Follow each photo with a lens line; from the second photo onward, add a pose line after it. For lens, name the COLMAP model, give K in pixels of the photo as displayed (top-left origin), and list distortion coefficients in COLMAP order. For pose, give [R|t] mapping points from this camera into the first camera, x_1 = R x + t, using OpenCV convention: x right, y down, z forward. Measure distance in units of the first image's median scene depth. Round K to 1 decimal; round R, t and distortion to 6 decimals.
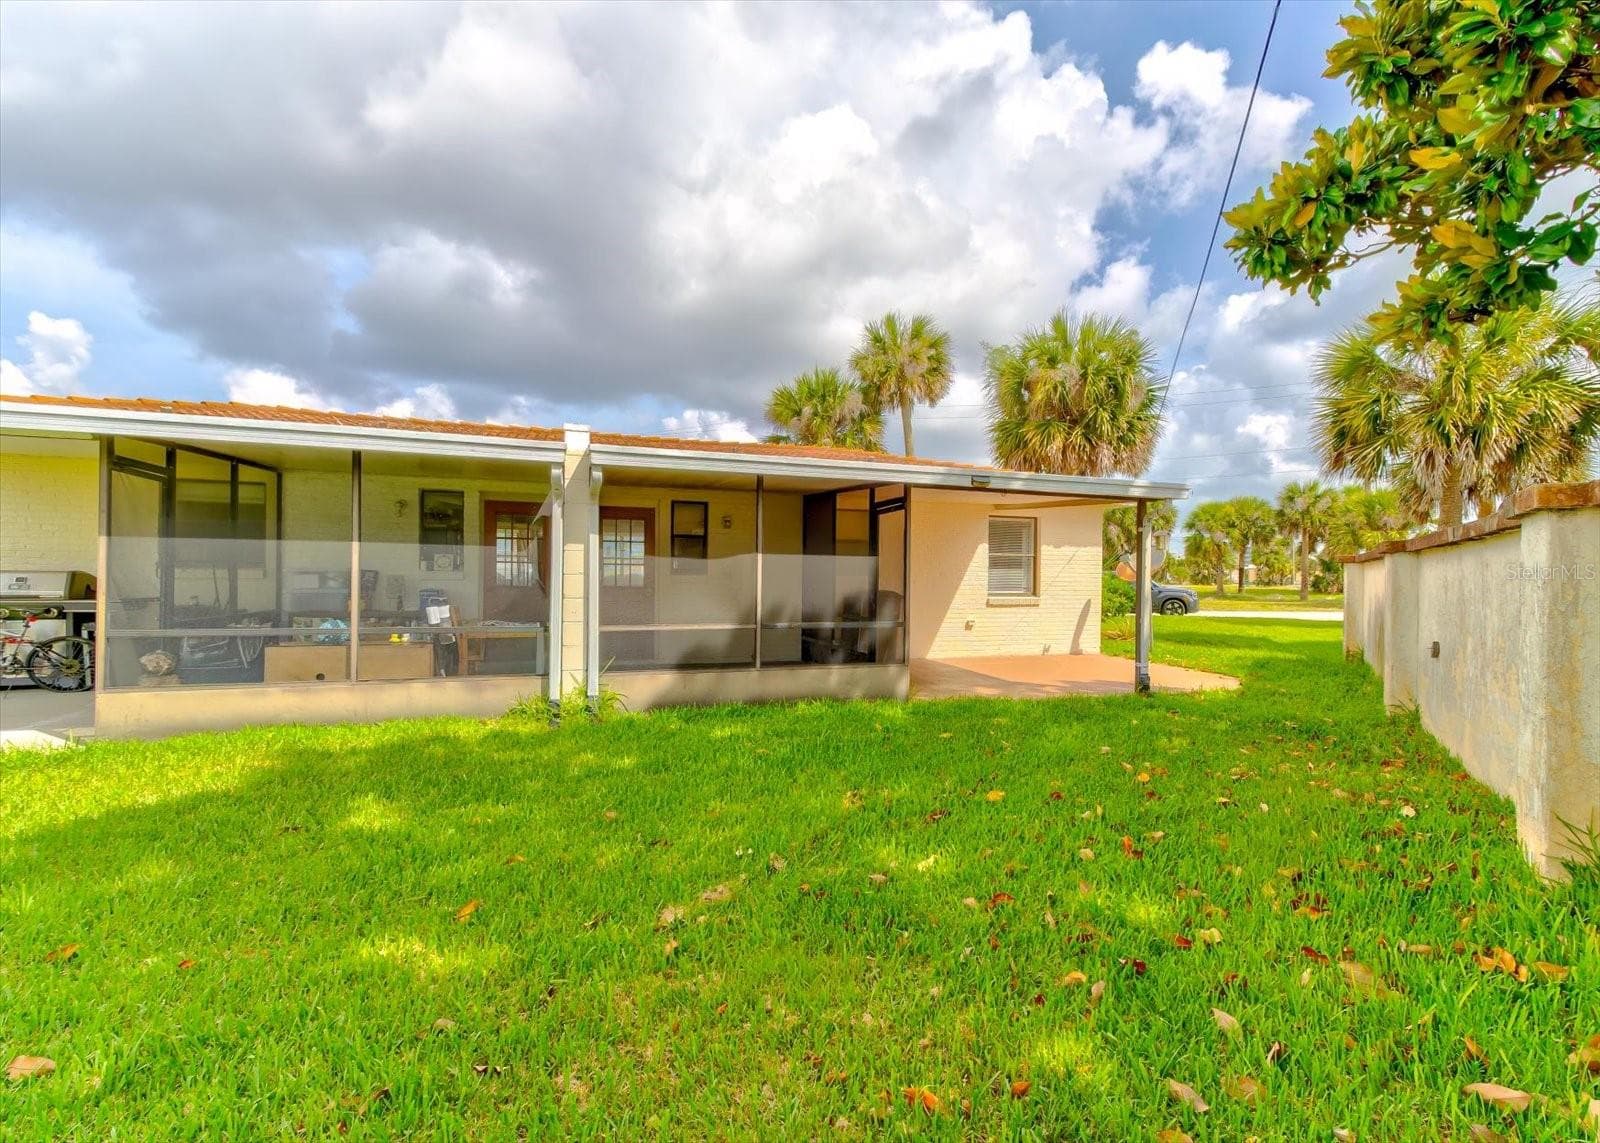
lens RADIAL K [[1206.2, 0, 724.9], [0, 1206.2, 576.7], [0, 0, 1]] dist [0.152035, 0.001935]
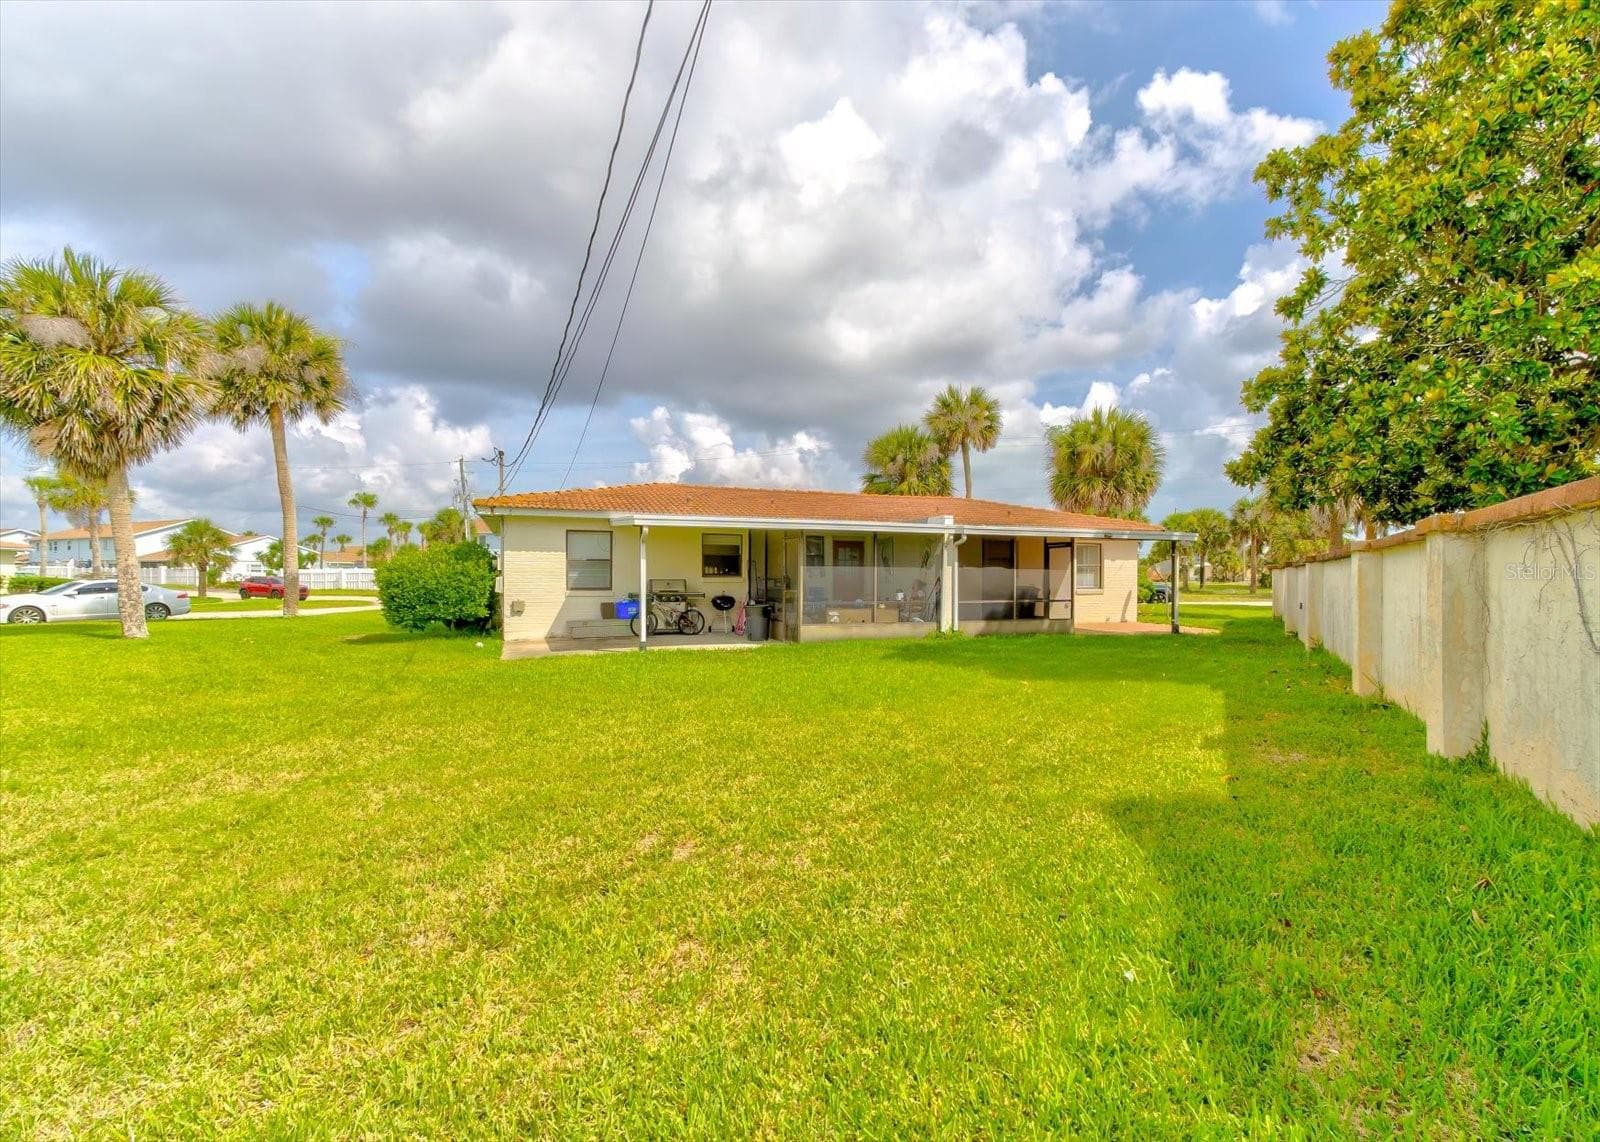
lens RADIAL K [[1206.2, 0, 724.9], [0, 1206.2, 576.2], [0, 0, 1]] dist [0.152035, 0.001935]
pose [[0.999460, -0.003986, 0.032618, -0.197390], [0.003950, 0.999991, 0.001192, -0.003959], [-0.032622, -0.001062, 0.999467, -0.423390]]
